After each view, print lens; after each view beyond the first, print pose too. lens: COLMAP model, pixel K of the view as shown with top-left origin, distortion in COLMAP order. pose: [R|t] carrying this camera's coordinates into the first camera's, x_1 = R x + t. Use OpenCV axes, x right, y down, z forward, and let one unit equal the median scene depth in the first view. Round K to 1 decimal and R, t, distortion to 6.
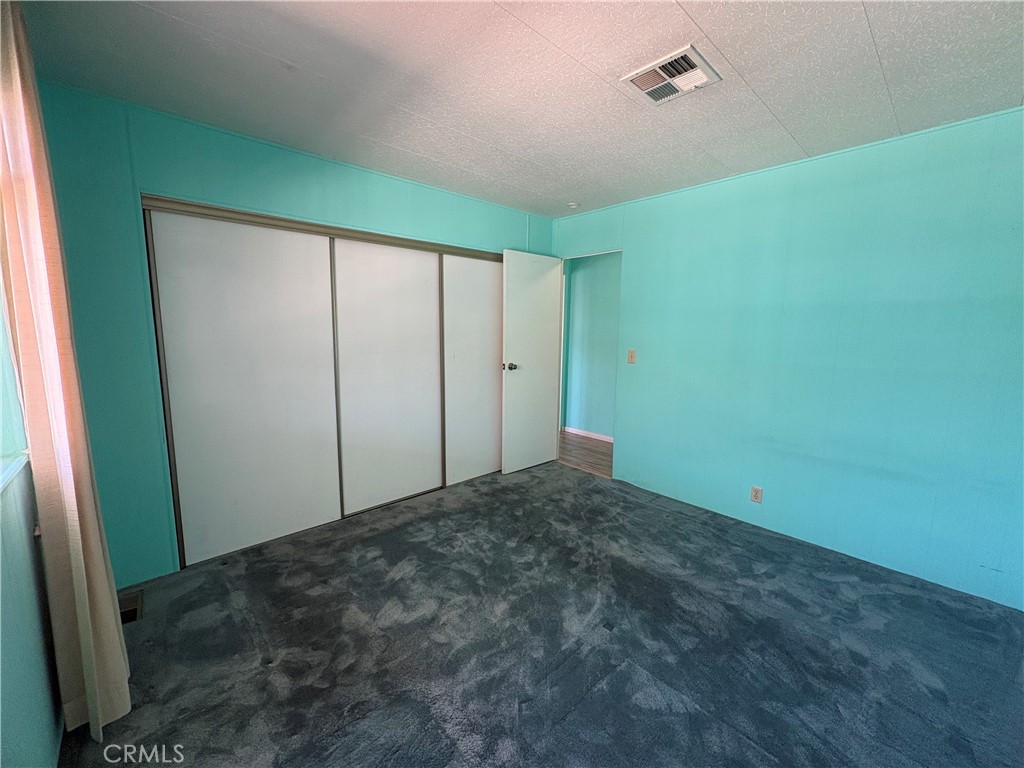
lens RADIAL K [[413.4, 0, 509.5], [0, 413.4, 384.9], [0, 0, 1]] dist [-0.001275, -0.000195]
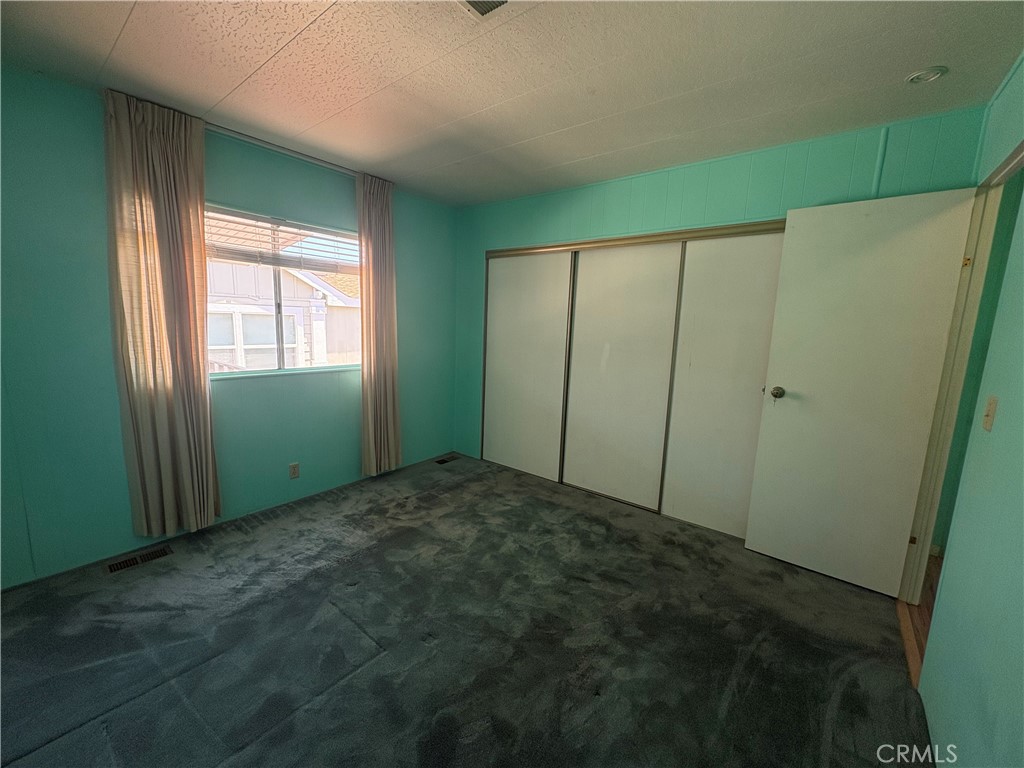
lens RADIAL K [[413.4, 0, 513.9], [0, 413.4, 386.3], [0, 0, 1]] dist [-0.001275, -0.000195]
pose [[0.150631, 0.145757, -0.977786, 0.653915], [-0.170261, 0.978117, 0.119577, -0.069773], [0.973818, 0.148467, 0.172152, 0.560292]]
